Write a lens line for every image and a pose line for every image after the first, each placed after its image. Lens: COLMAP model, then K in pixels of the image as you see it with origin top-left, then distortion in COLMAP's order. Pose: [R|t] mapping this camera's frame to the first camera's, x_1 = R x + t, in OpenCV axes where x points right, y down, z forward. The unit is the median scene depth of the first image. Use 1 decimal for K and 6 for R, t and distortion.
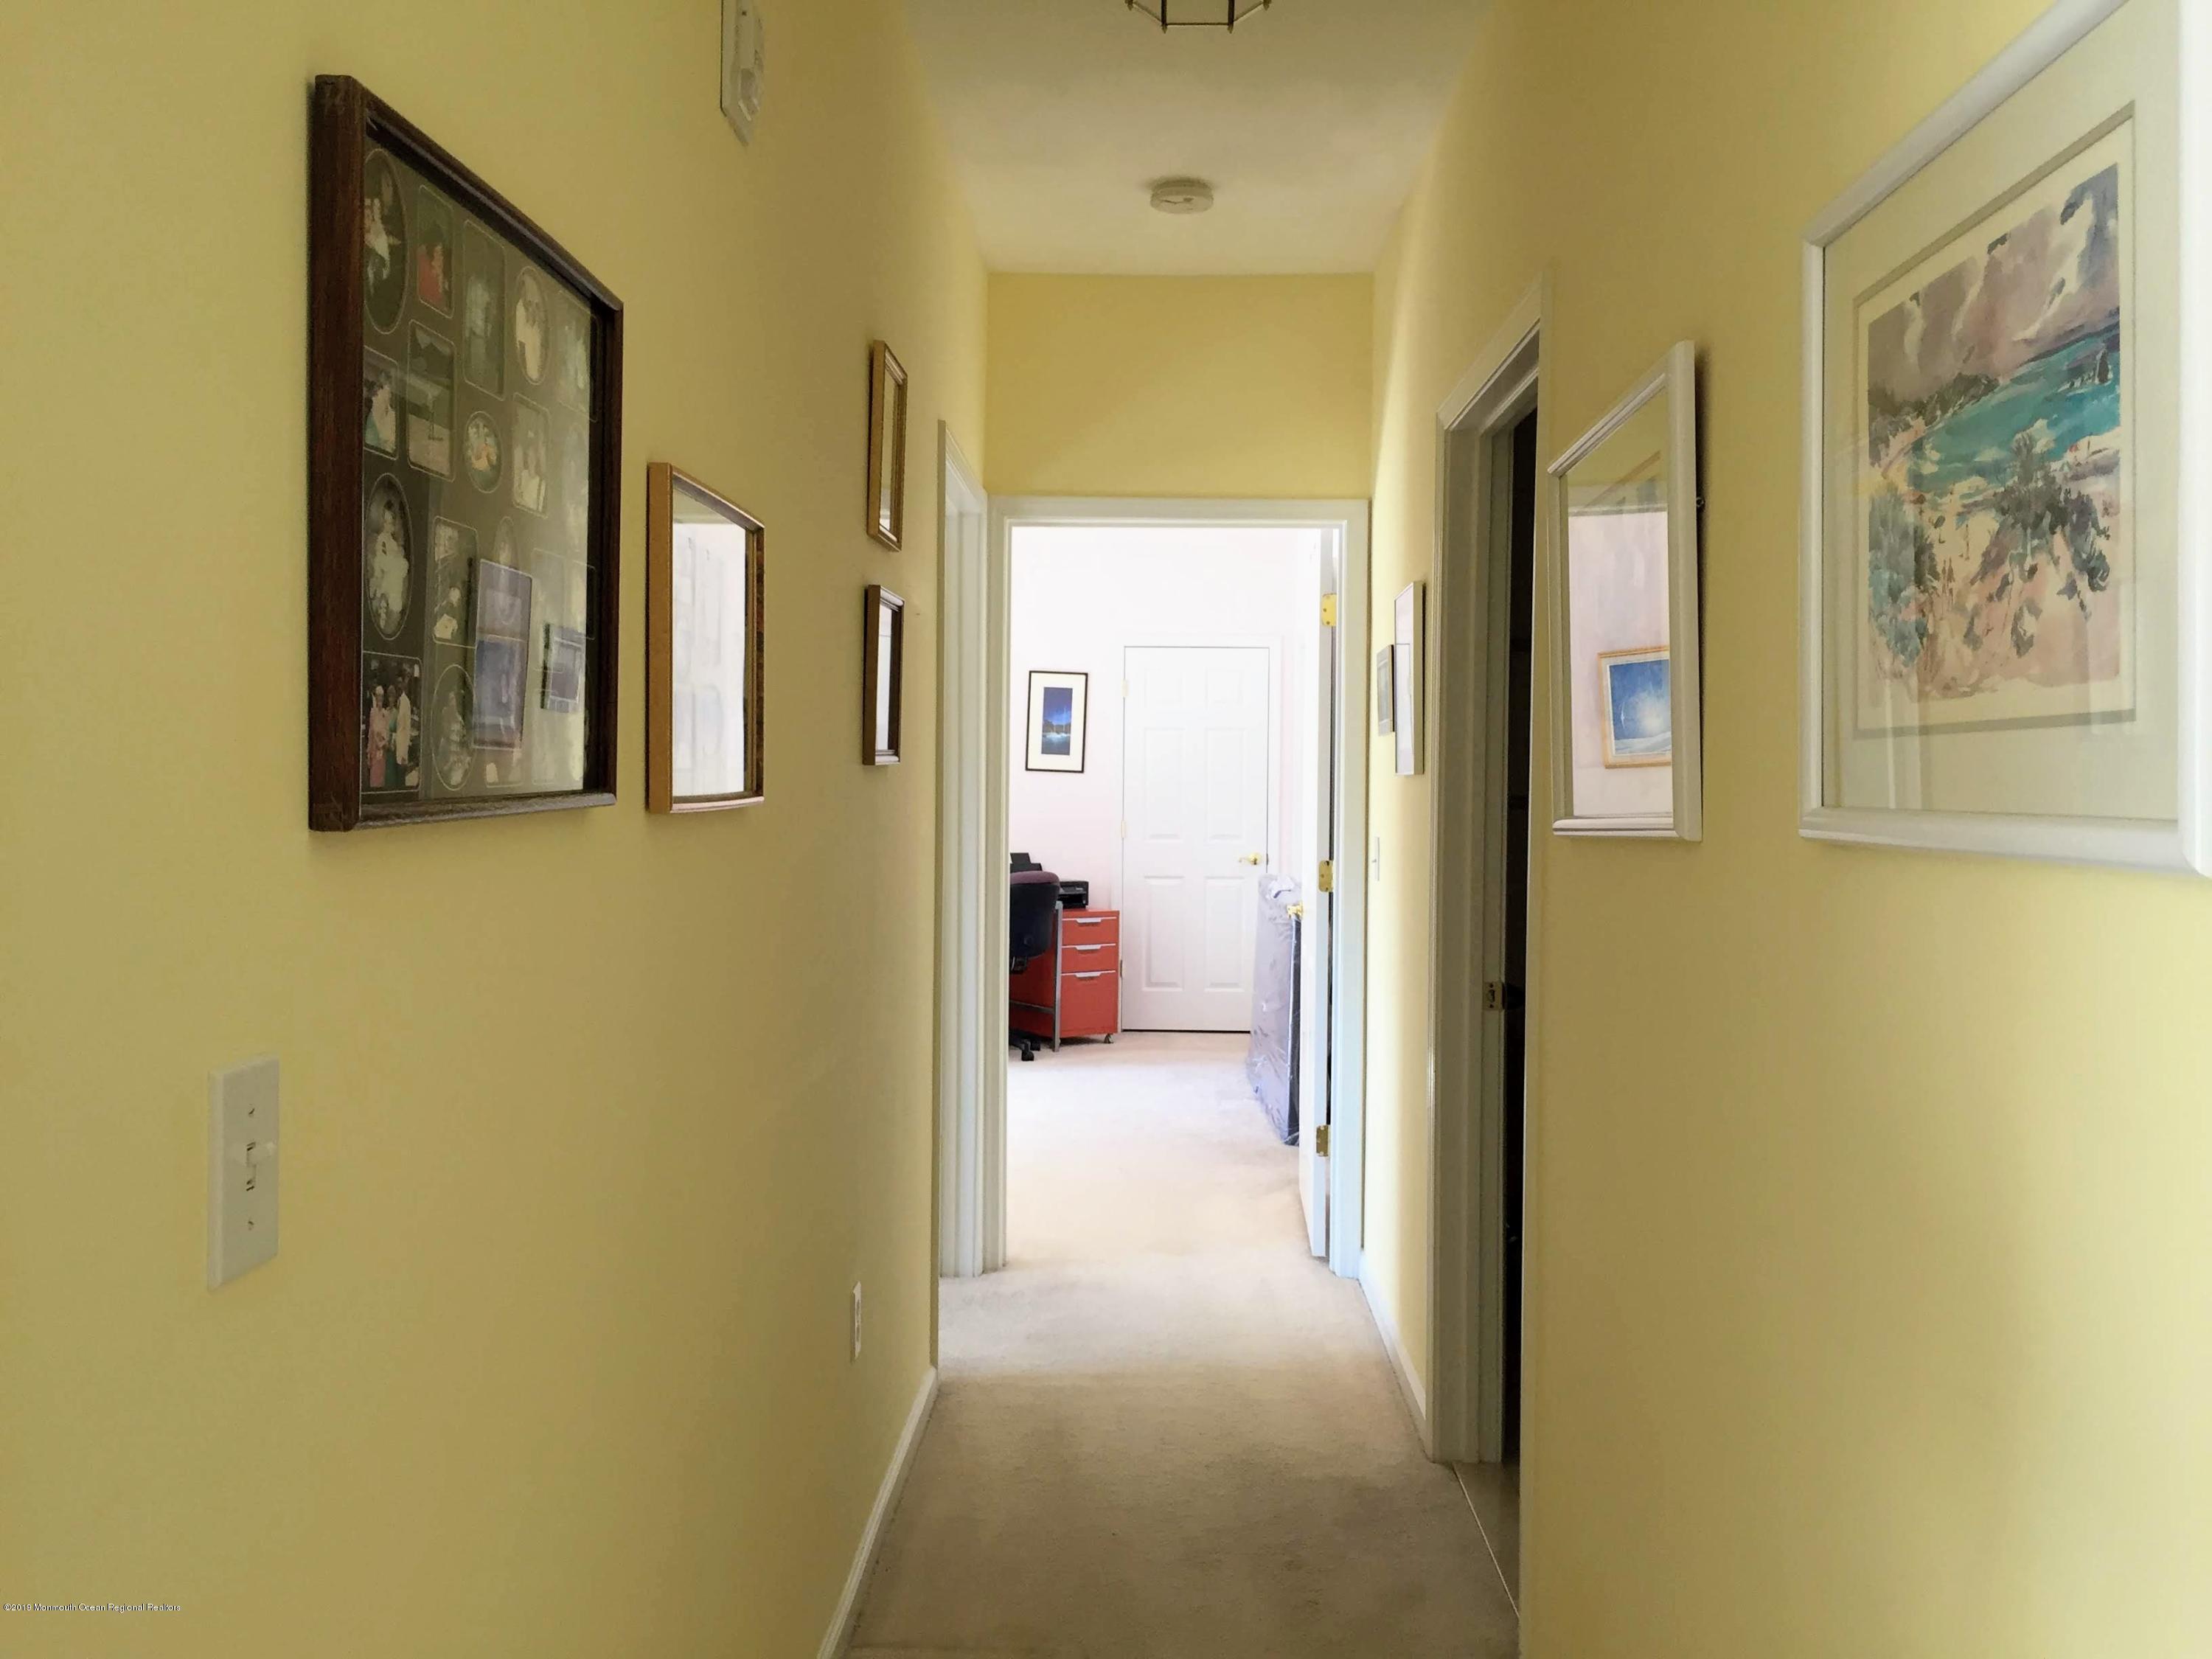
lens RADIAL K [[1904.2, 0, 1105.7], [0, 1904.2, 824.6], [0, 0, 1]] dist [0.057383, -0.035020]
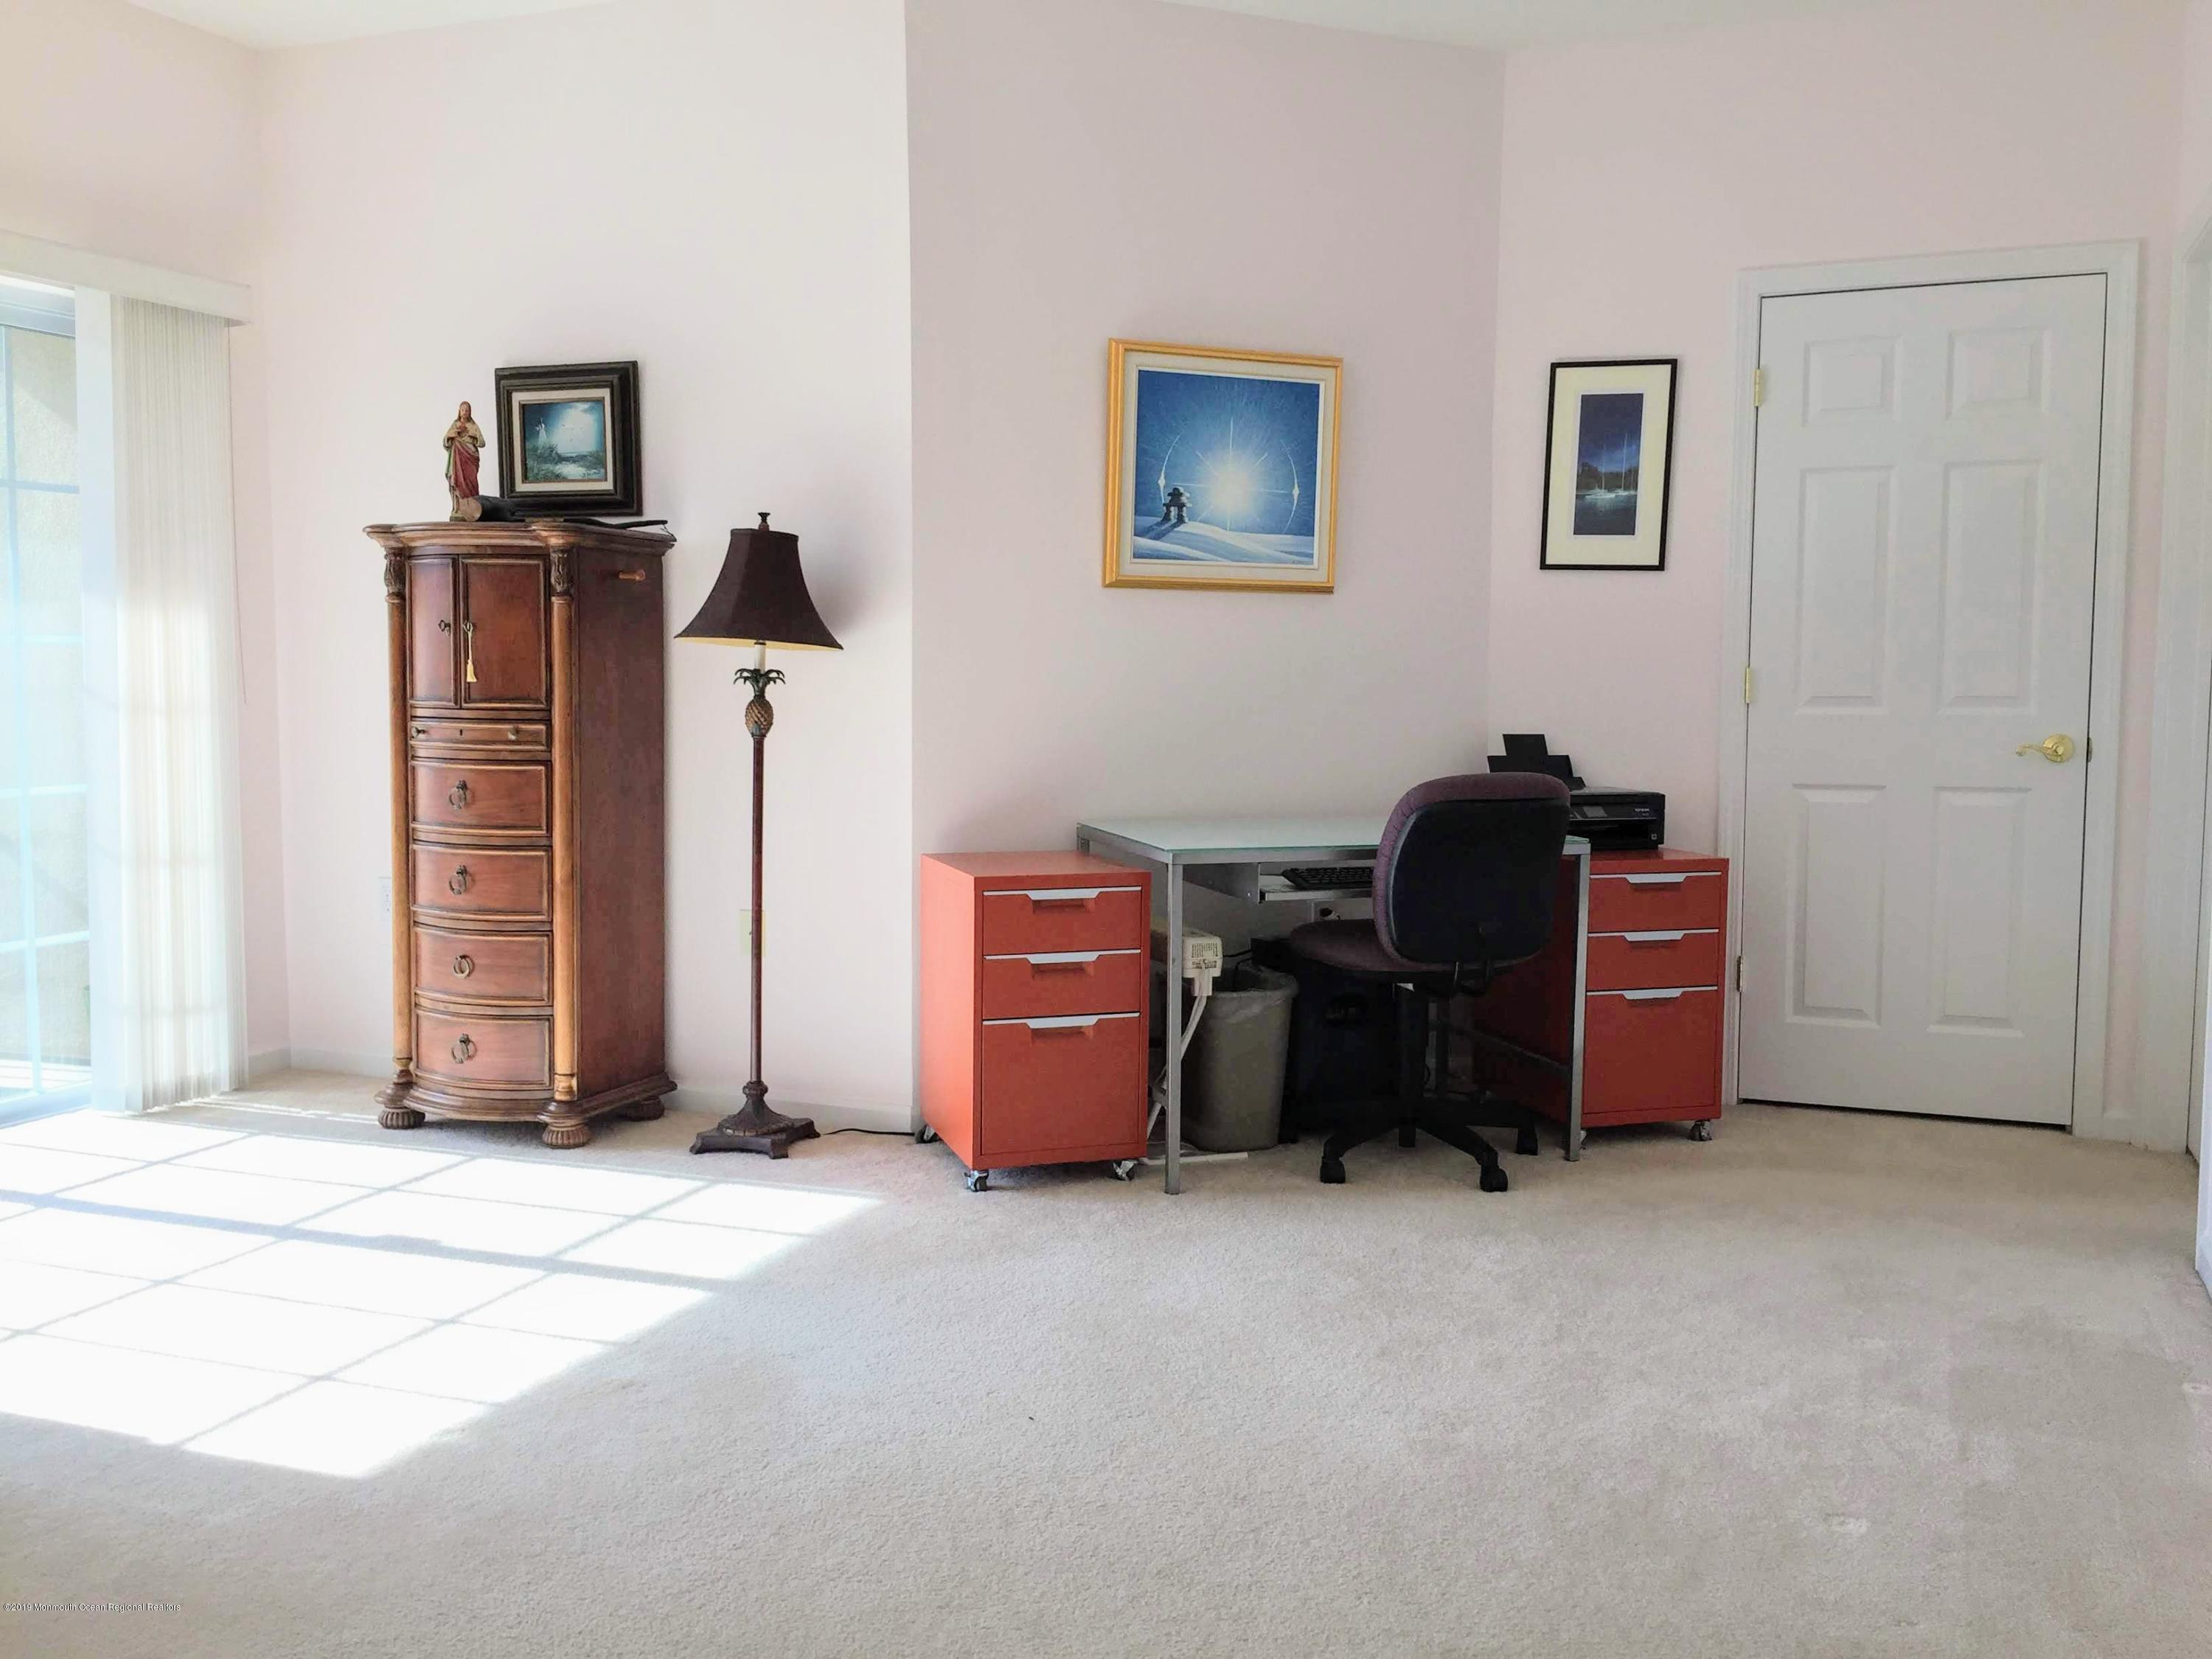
lens RADIAL K [[1904.2, 0, 1107.7], [0, 1904.2, 828.8], [0, 0, 1]] dist [0.057383, -0.035020]
pose [[0.937051, 0.018709, -0.348691, 0.027214], [0.001066, 0.998406, 0.056435, 0.011039], [0.349190, -0.053254, 0.935537, 0.493769]]
